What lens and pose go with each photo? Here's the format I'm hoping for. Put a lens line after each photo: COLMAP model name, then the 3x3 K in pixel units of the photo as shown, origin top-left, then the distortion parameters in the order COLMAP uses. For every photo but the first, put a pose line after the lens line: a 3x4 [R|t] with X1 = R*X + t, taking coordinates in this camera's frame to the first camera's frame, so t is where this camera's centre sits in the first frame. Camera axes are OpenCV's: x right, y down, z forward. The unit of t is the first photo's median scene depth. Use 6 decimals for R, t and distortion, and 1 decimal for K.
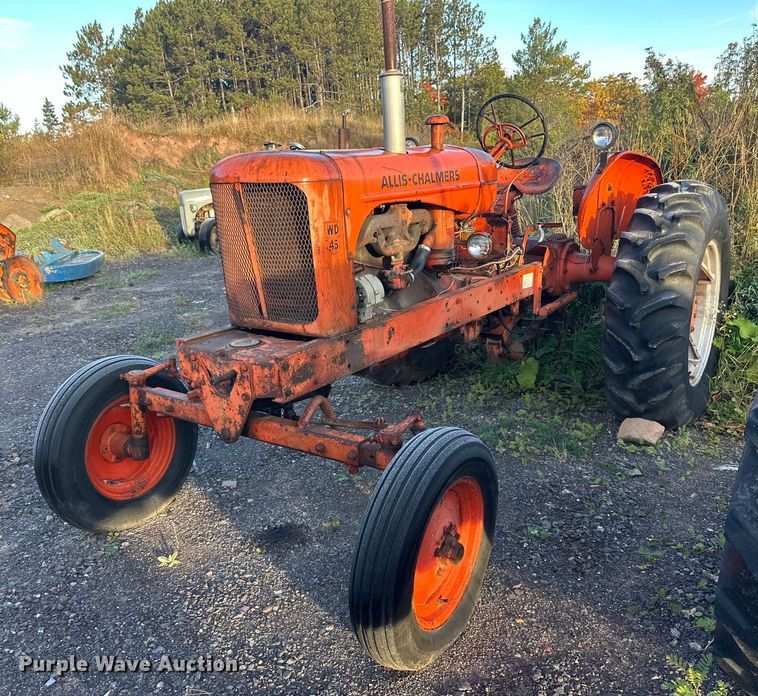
lens RADIAL K [[639.5, 0, 370.4], [0, 639.5, 372.2], [0, 0, 1]] dist [0.057581, -0.064171]
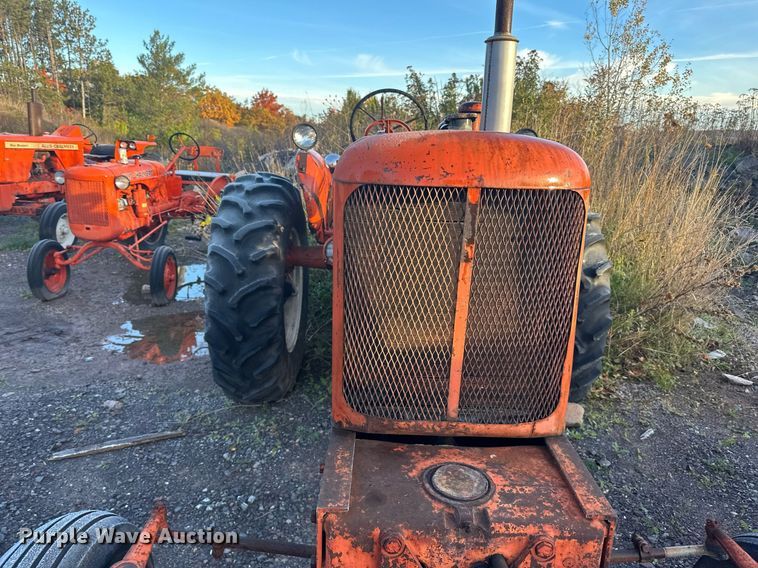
lens RADIAL K [[525.4, 0, 350.9], [0, 525.4, 285.4], [0, 0, 1]] dist [0.011251, -0.015416]
pose [[0.818817, -0.084657, 0.567778, -0.364175], [0.121285, 0.992251, -0.026963, -0.149114], [-0.561096, 0.090941, 0.822740, 0.493768]]
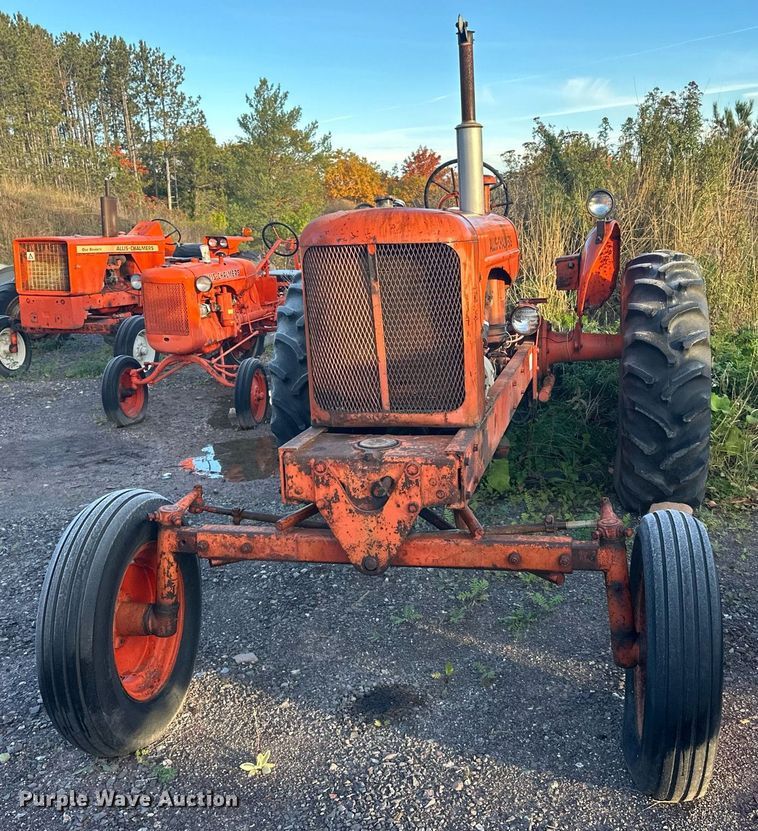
lens RADIAL K [[831.8, 0, 384.0], [0, 831.8, 415.7], [0, 0, 1]] dist [0.045638, 0.000000]
pose [[0.922085, -0.077947, 0.379057, -0.414854], [0.121776, 0.988189, -0.093023, 0.012041], [-0.367329, 0.131935, 0.920686, 0.042814]]
